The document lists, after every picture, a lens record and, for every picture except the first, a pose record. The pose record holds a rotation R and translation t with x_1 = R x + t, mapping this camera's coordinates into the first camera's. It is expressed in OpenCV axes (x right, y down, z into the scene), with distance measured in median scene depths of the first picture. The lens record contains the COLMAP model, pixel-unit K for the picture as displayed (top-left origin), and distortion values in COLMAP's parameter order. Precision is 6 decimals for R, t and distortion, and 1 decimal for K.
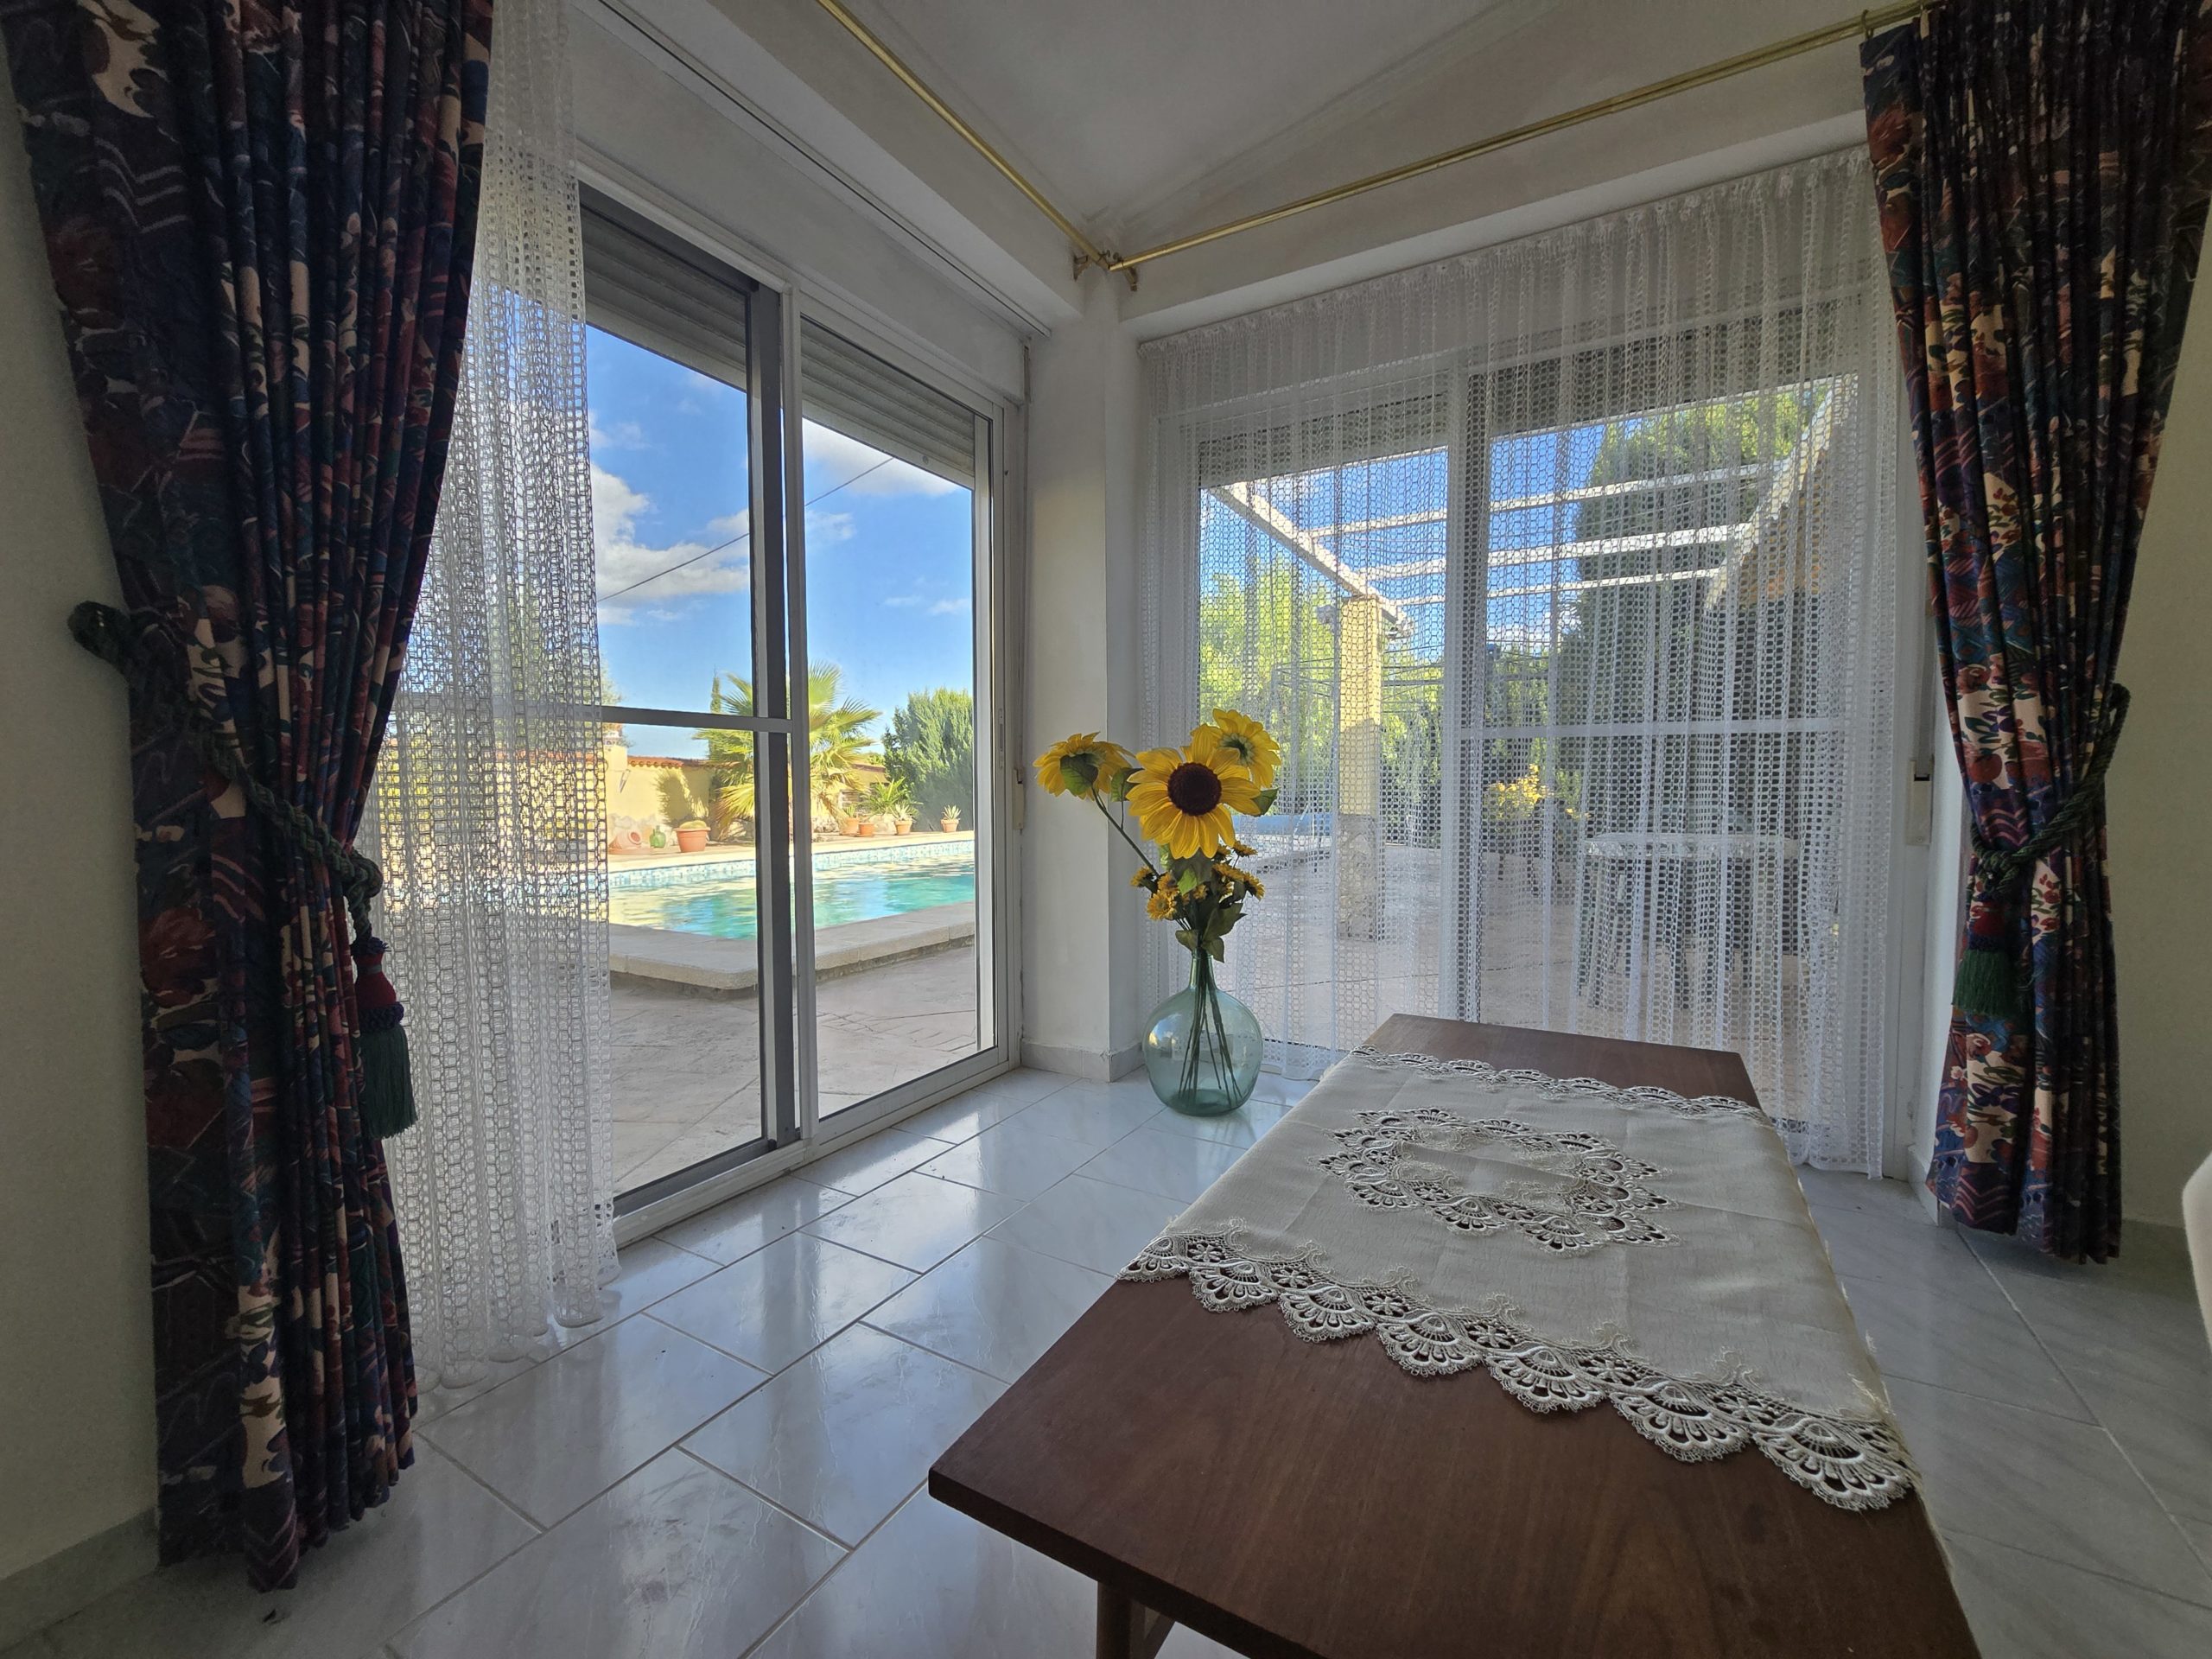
lens RADIAL K [[915.1, 0, 1110.5], [0, 915.1, 831.9], [0, 0, 1]] dist [-0.001086, 0.000506]
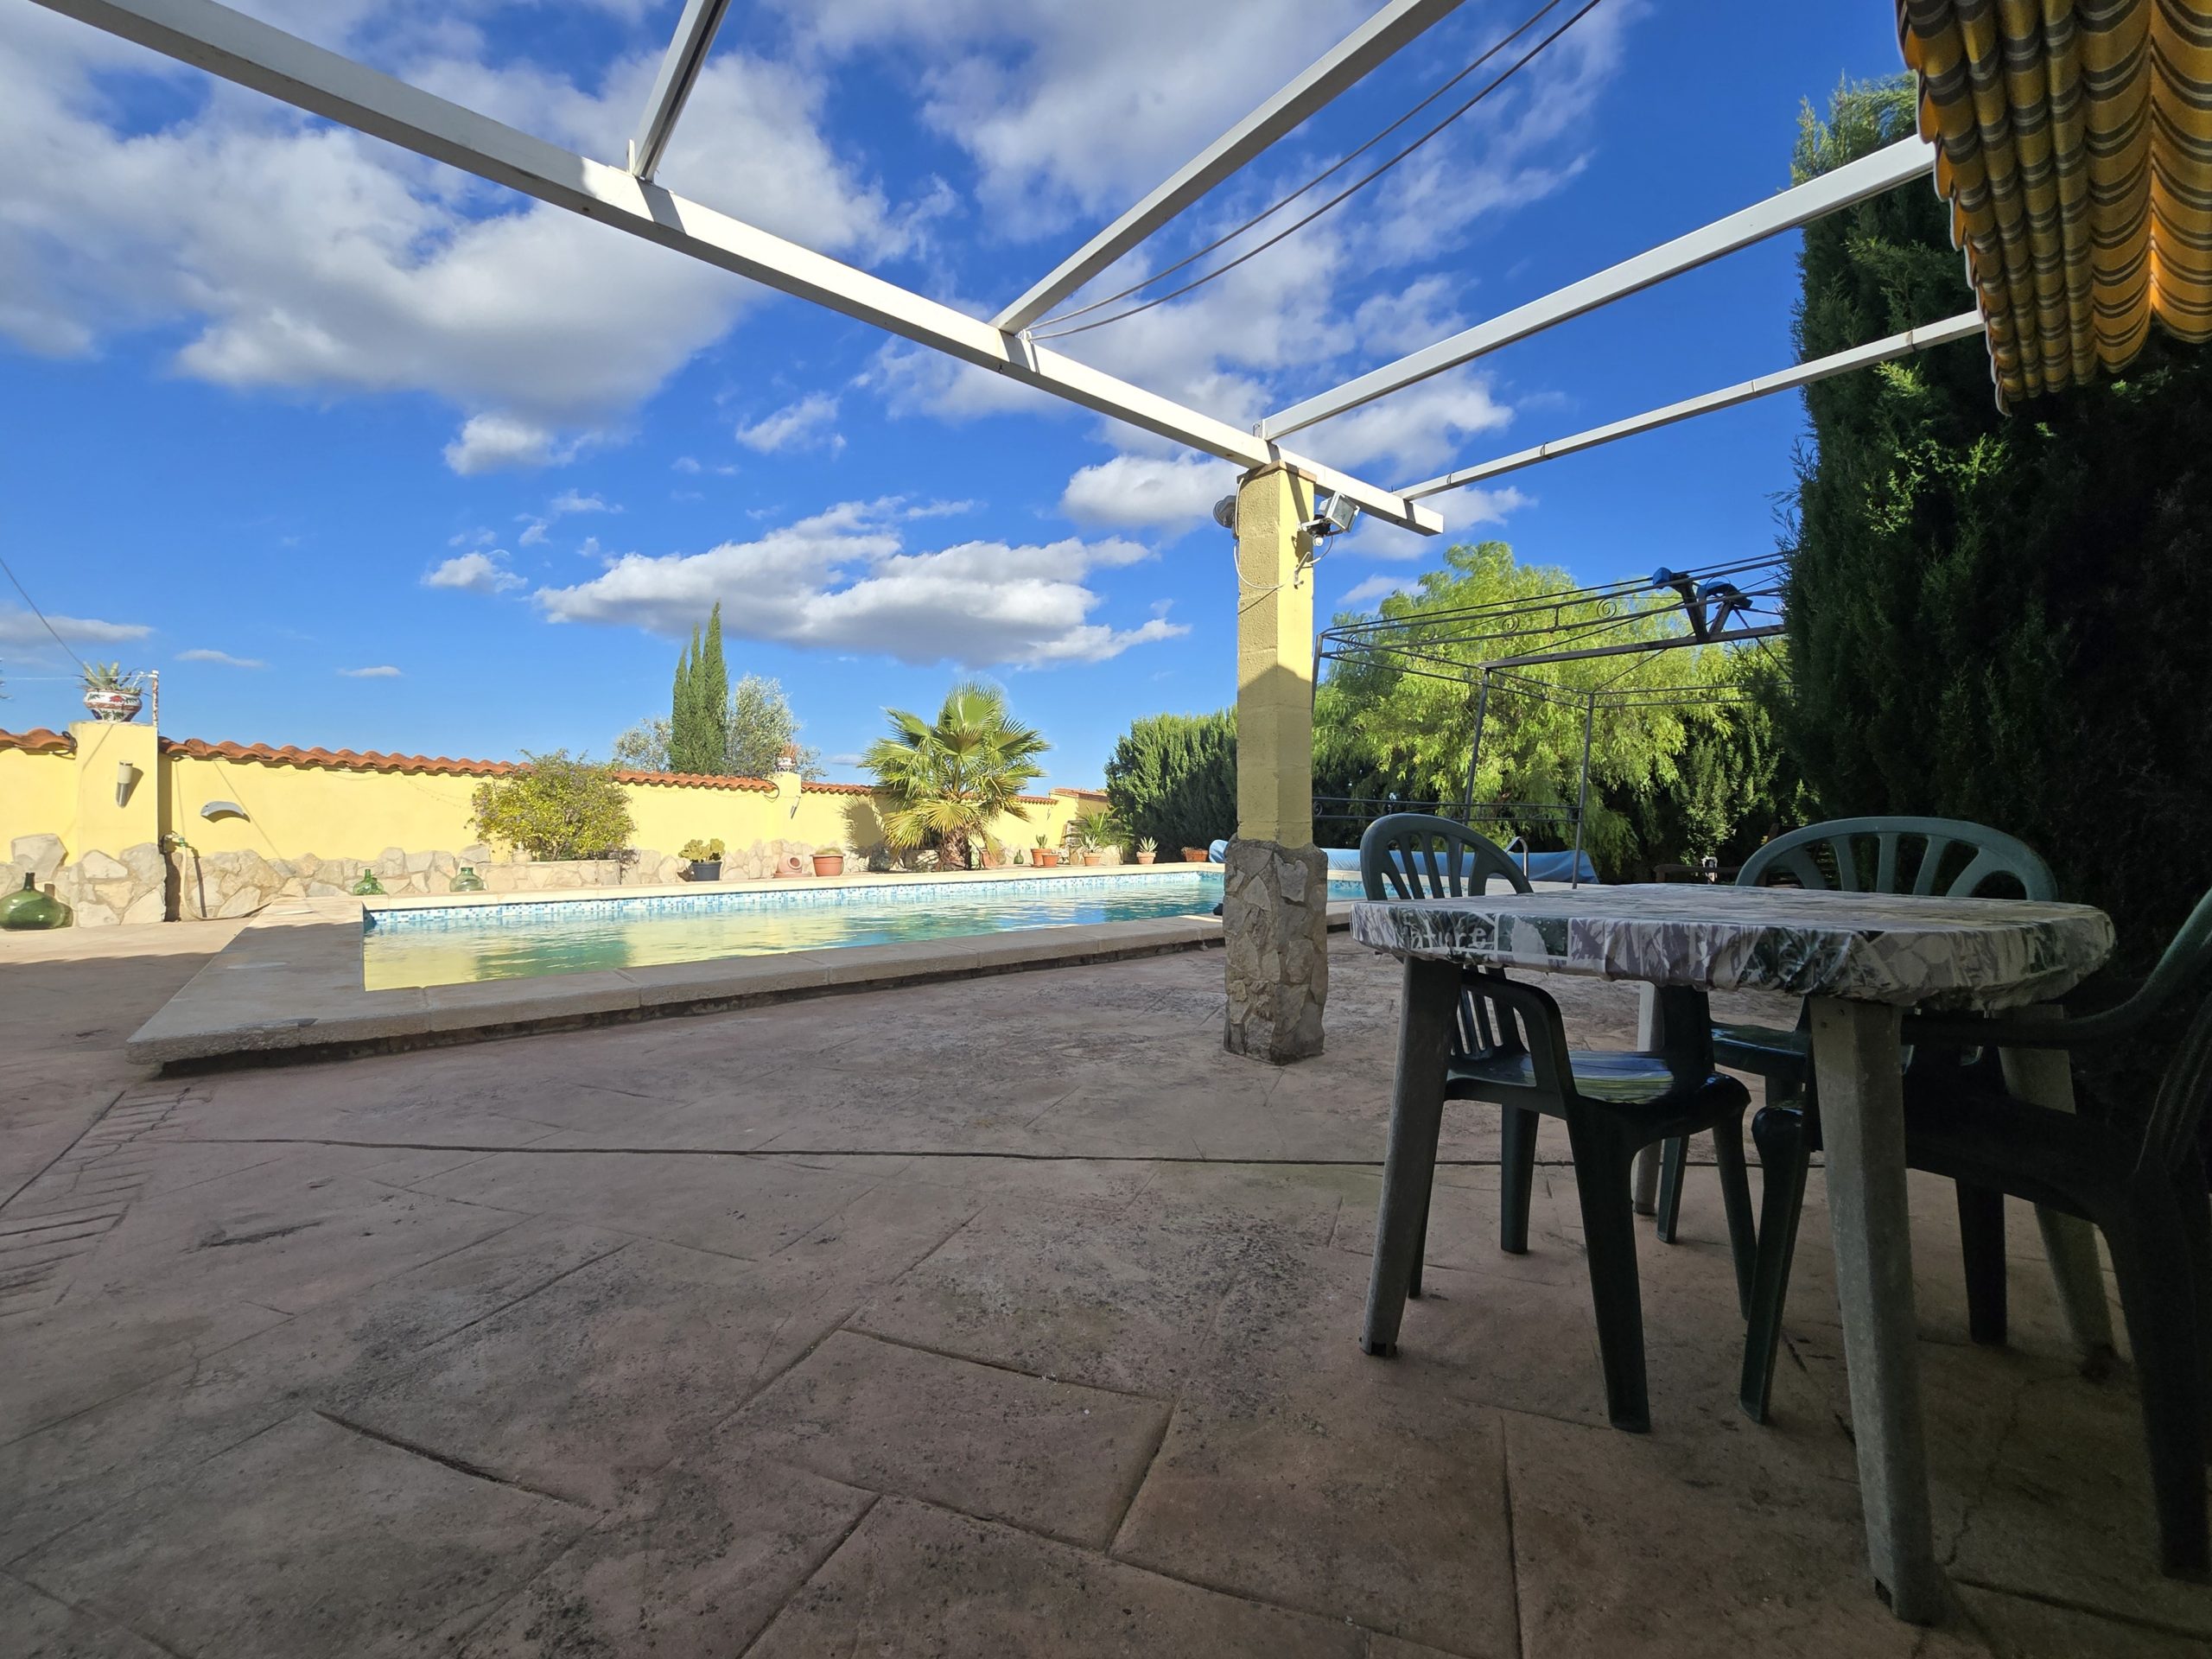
lens RADIAL K [[915.1, 0, 1102.5], [0, 915.1, 825.0], [0, 0, 1]] dist [-0.001086, 0.000506]
pose [[0.934611, 0.007364, -0.355595, 0.111751], [-0.023969, 0.998817, -0.042313, -0.000759], [0.354863, 0.048069, 0.933682, 0.120747]]
